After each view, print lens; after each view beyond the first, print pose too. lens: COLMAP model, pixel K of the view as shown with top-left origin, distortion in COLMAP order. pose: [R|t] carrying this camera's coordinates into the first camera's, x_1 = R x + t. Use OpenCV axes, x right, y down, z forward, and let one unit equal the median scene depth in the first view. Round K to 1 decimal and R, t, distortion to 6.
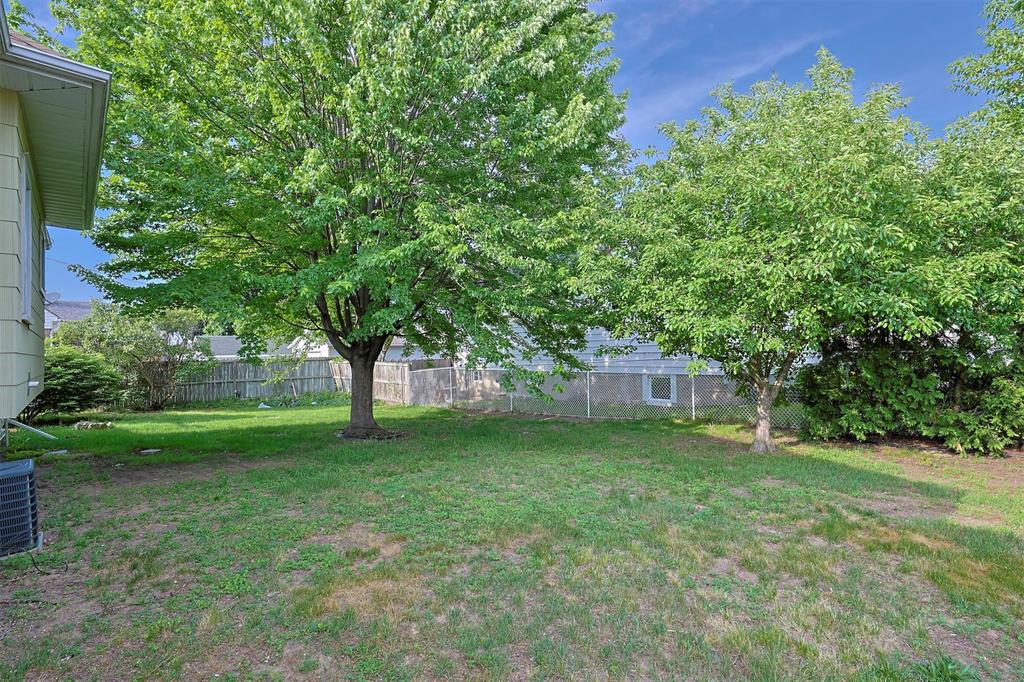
lens RADIAL K [[492.0, 0, 507.6], [0, 492.0, 339.0], [0, 0, 1]] dist [0.001589, -0.000294]
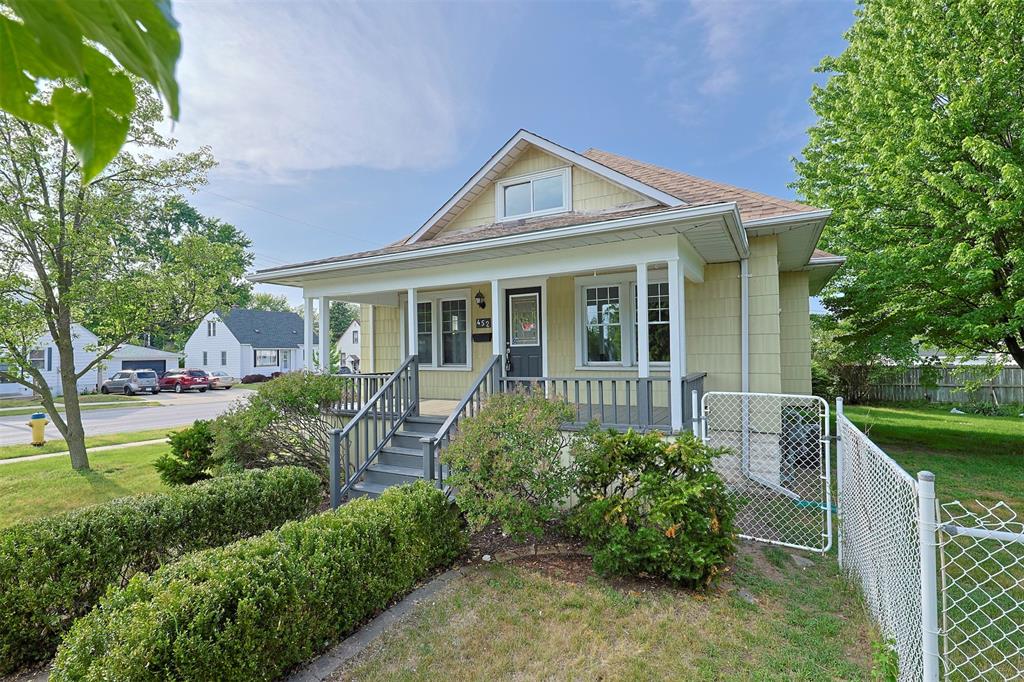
lens RADIAL K [[492.0, 0, 507.6], [0, 492.0, 339.0], [0, 0, 1]] dist [0.001589, -0.000294]
pose [[0.349649, -0.014742, -0.936765, 0.230927], [0.031014, 0.999510, -0.004153, -0.064052], [0.936367, -0.027600, 0.349935, -0.382348]]
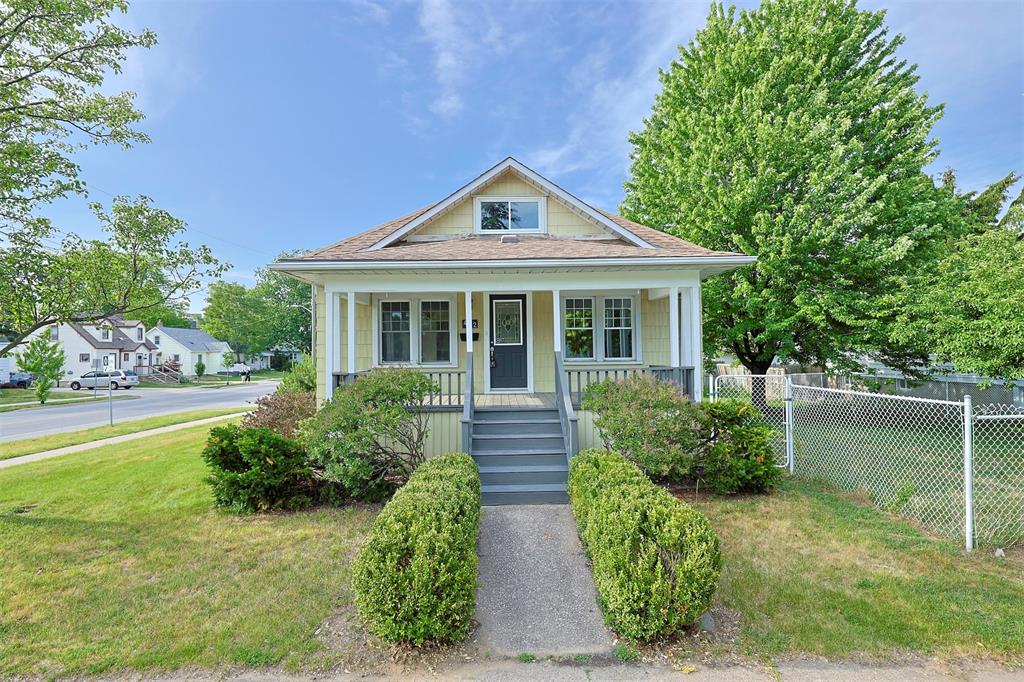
lens RADIAL K [[492.0, 0, 507.6], [0, 492.0, 339.0], [0, 0, 1]] dist [0.001589, -0.000294]
pose [[0.769971, -0.008756, -0.638018, 0.103483], [0.015891, 0.999859, 0.005456, -0.070246], [0.637881, -0.014340, 0.770002, -0.719566]]
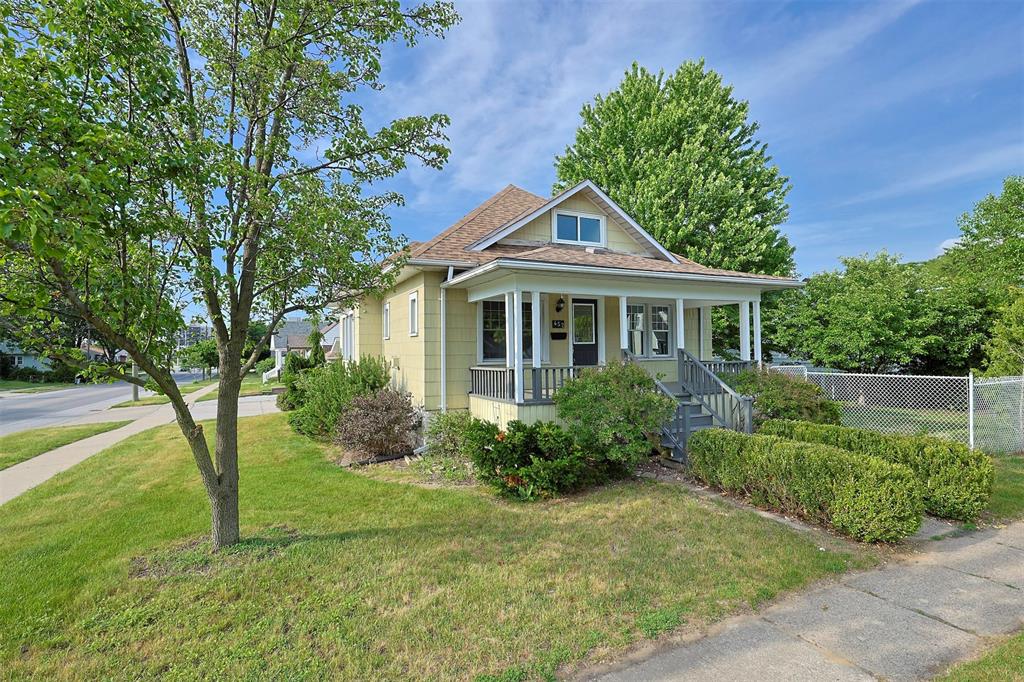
lens RADIAL K [[492.0, 0, 507.6], [0, 492.0, 339.0], [0, 0, 1]] dist [0.001589, -0.000294]
pose [[0.964343, -0.000713, -0.264656, -0.286028], [0.002210, 0.999983, 0.005359, -0.069599], [0.264647, -0.005752, 0.964328, -1.001039]]
